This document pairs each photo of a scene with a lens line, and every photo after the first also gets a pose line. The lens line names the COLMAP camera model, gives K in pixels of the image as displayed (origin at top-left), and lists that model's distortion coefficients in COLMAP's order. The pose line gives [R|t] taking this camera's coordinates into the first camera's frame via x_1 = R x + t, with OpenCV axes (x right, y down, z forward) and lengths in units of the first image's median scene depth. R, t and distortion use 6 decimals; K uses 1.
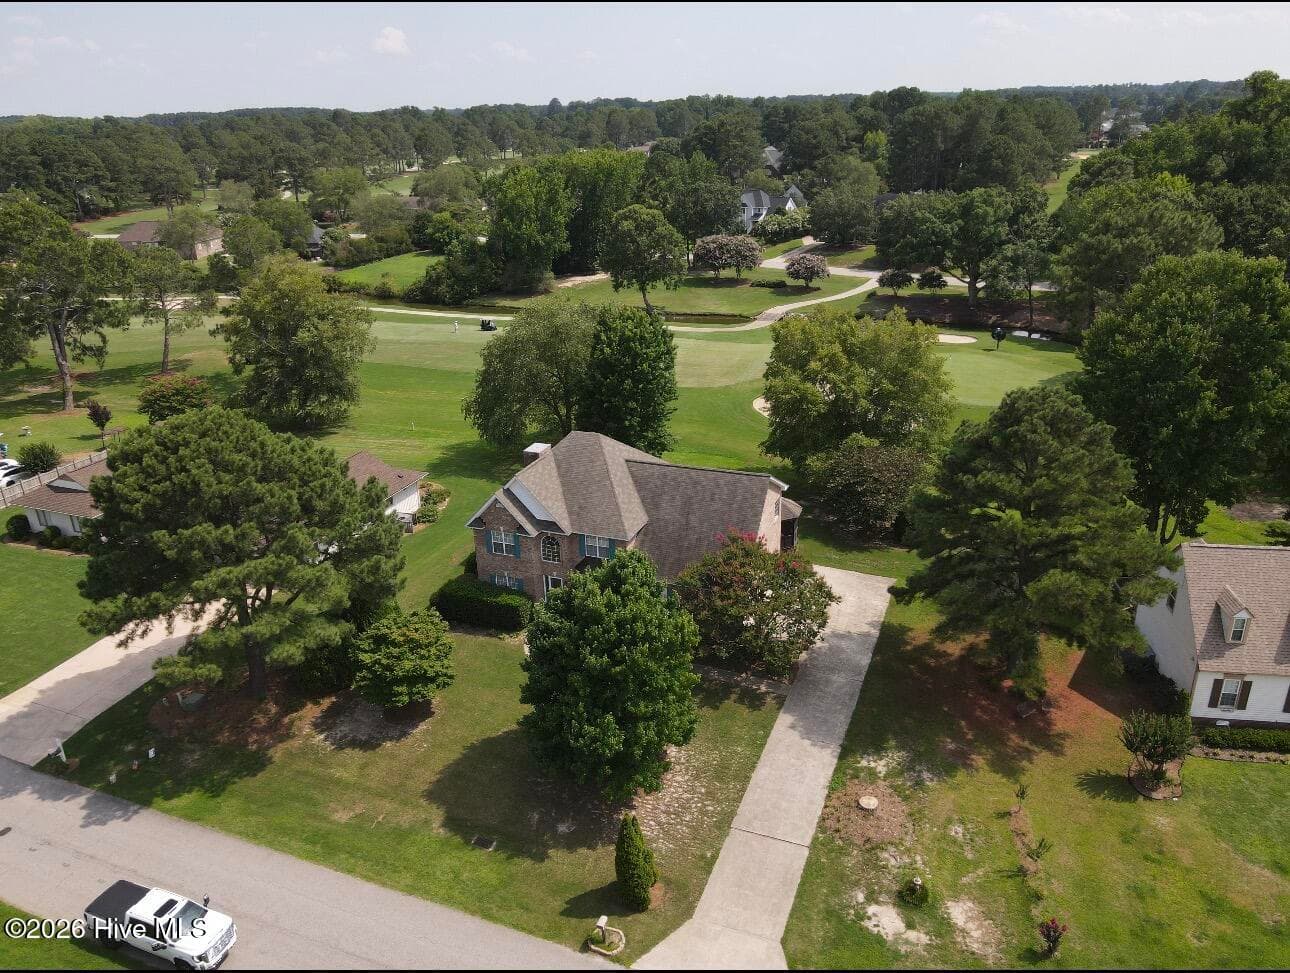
lens RADIAL K [[947.4, 0, 642.0], [0, 947.4, 484.7], [0, 0, 1]] dist [0.010646, 0.006980]
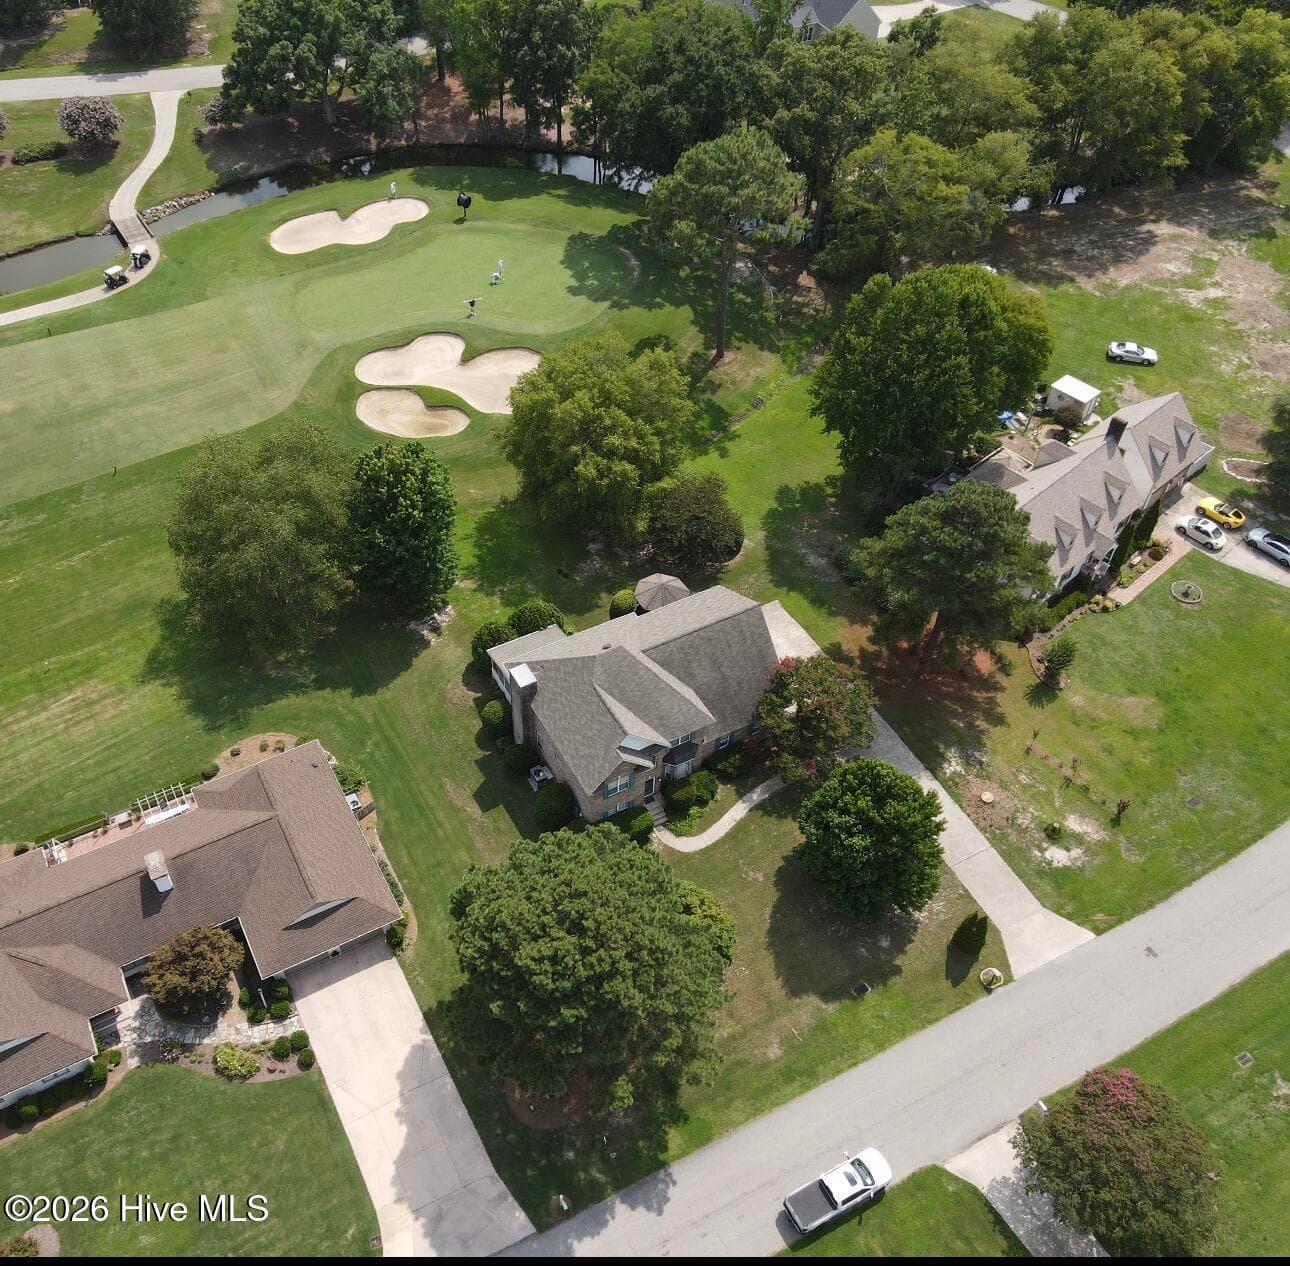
lens RADIAL K [[1235.3, 0, 562.2], [0, 1235.3, 631.8], [0, 0, 1]] dist [0.012211, 0.000000]
pose [[0.651545, -0.542785, 0.529975, -0.917311], [0.272582, 0.819463, 0.504161, -0.881425], [-0.707947, -0.184022, 0.681871, 0.140501]]
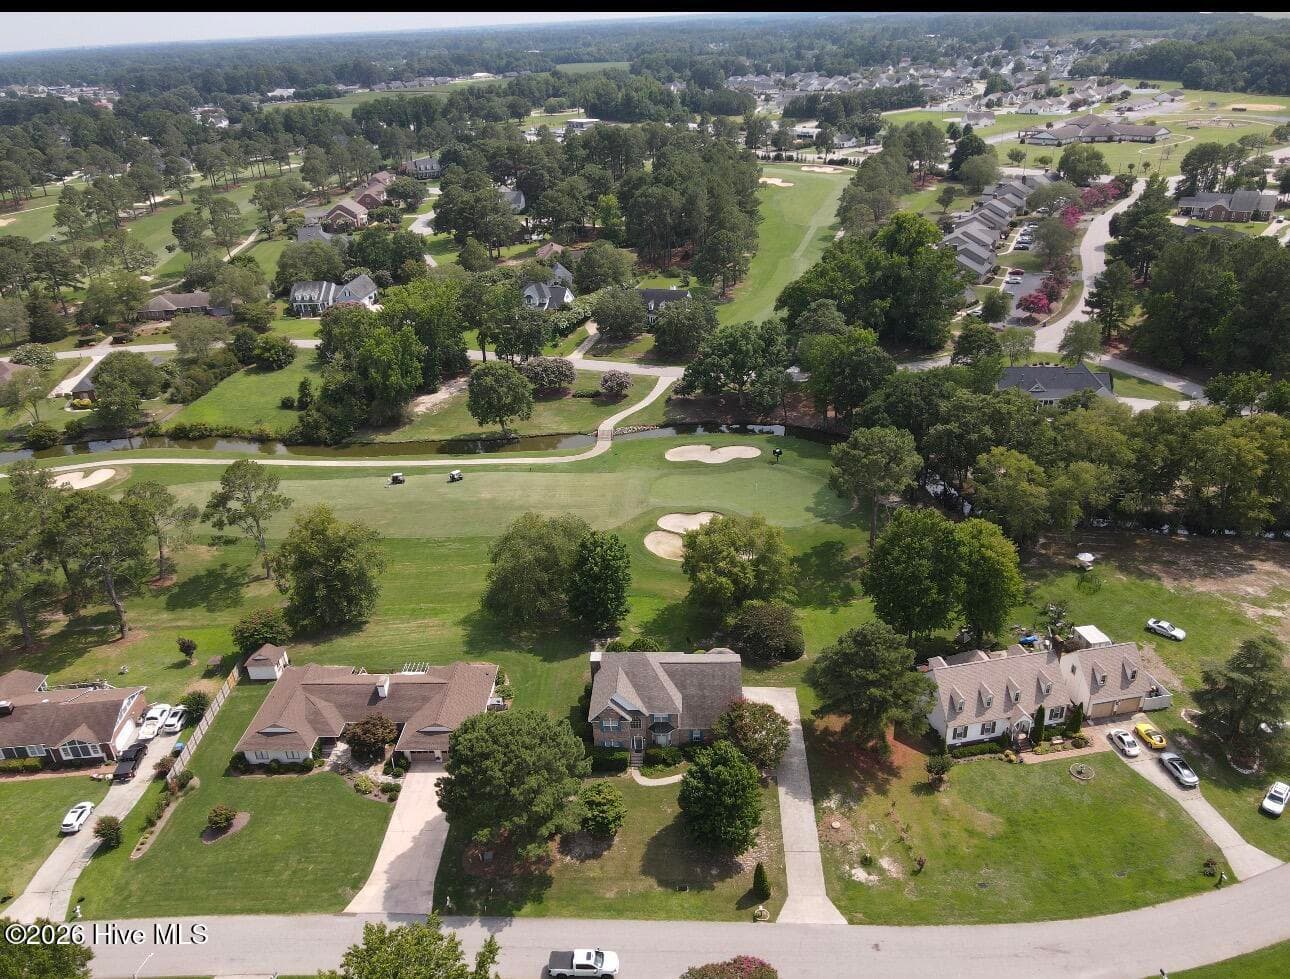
lens RADIAL K [[947.4, 0, 640.0], [0, 947.4, 500.6], [0, 0, 1]] dist [0.010646, 0.006980]
pose [[0.944504, -0.164948, 0.284085, -0.598712], [0.141044, 0.984653, 0.102788, -0.605814], [-0.296680, -0.057016, 0.953273, -0.821721]]
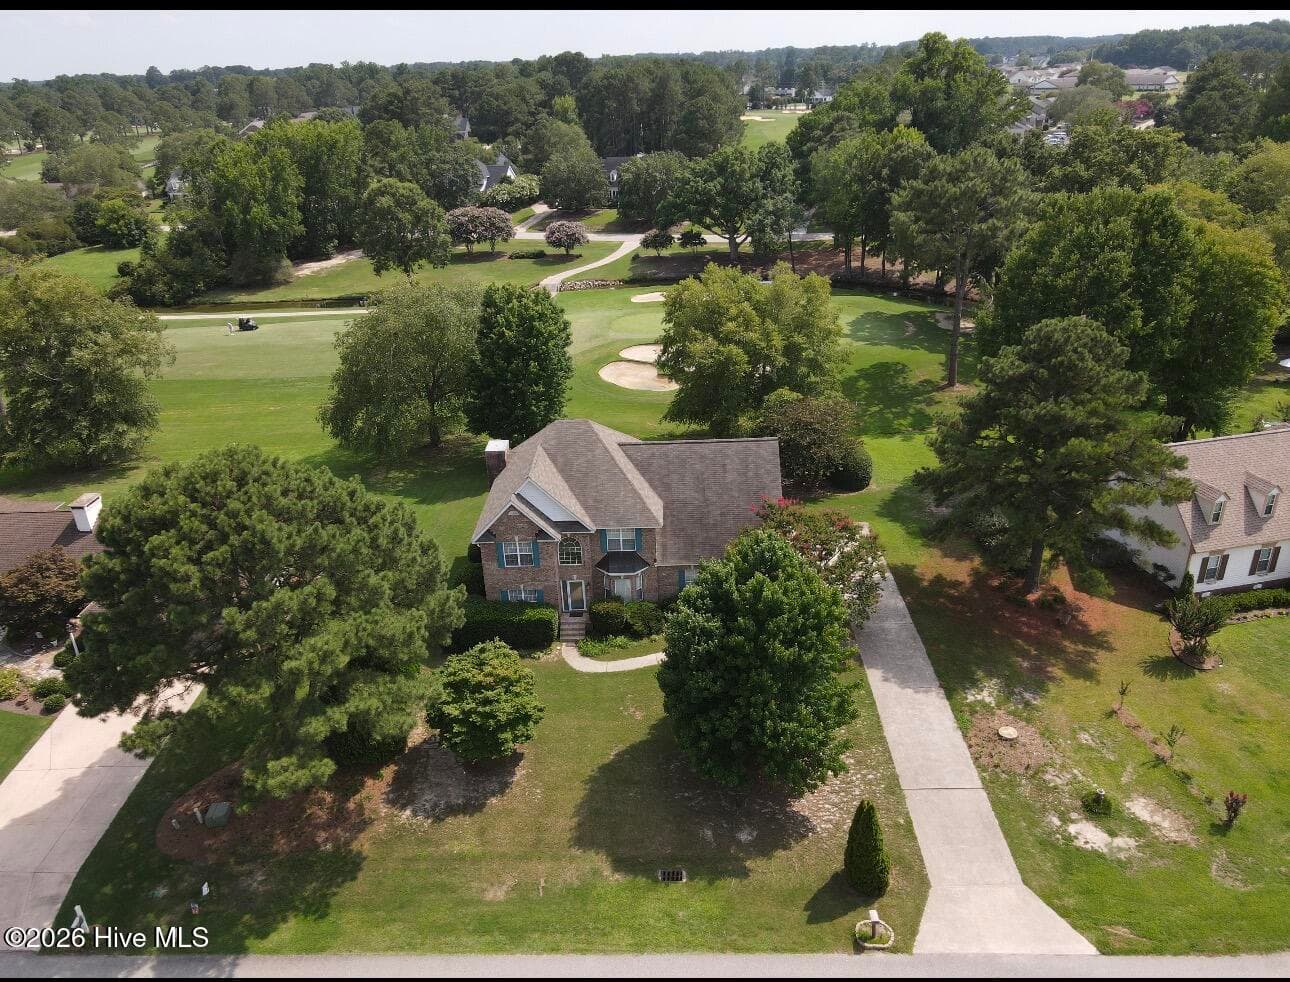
lens RADIAL K [[947.4, 0, 640.8], [0, 947.4, 494.1], [0, 0, 1]] dist [0.010646, 0.006980]
pose [[0.933540, -0.155886, 0.322804, -0.351926], [0.143878, 0.987720, 0.060893, -0.035761], [-0.328333, -0.010402, 0.944505, 0.125255]]
